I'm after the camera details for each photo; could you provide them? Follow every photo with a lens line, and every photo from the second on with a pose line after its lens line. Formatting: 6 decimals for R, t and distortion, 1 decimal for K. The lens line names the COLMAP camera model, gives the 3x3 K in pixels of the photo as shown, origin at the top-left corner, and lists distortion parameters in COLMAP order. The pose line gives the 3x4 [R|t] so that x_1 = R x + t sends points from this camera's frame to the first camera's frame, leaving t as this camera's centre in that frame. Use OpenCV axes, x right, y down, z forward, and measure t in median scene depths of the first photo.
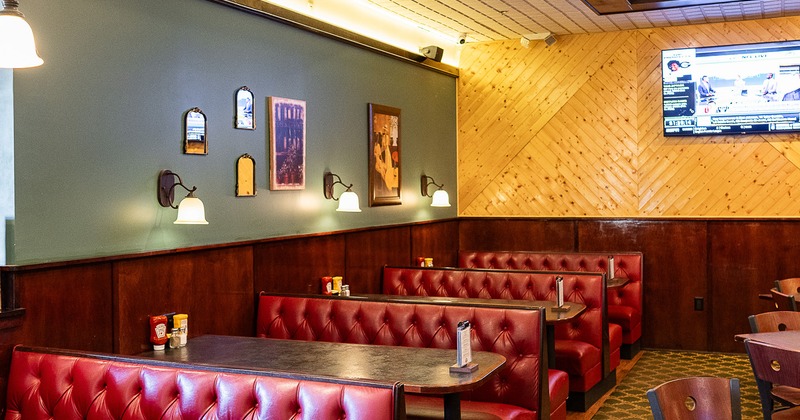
lens RADIAL K [[863.6, 0, 401.8], [0, 863.6, 183.5], [0, 0, 1]] dist [0.003543, 0.002431]
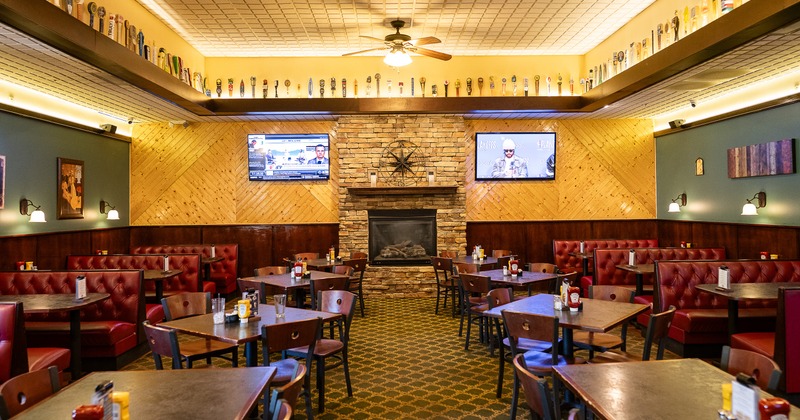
lens RADIAL K [[556.2, 0, 402.9], [0, 556.2, 194.9], [0, 0, 1]] dist [0.004061, 0.000934]
pose [[0.906567, 0.010425, 0.421933, 0.103547], [-0.001171, 0.999753, -0.022186, 0.002282], [-0.422060, 0.019619, 0.906356, -0.234063]]
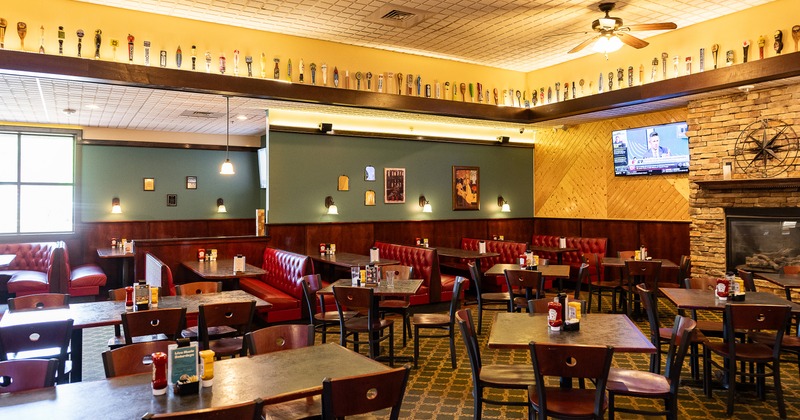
lens RADIAL K [[556.2, 0, 402.9], [0, 556.2, 194.9], [0, 0, 1]] dist [0.004061, 0.000934]
pose [[0.809831, 0.001192, -0.586662, 0.672880], [-0.004118, 0.999985, -0.003653, -0.008474], [0.586648, 0.005374, 0.809824, -0.266727]]
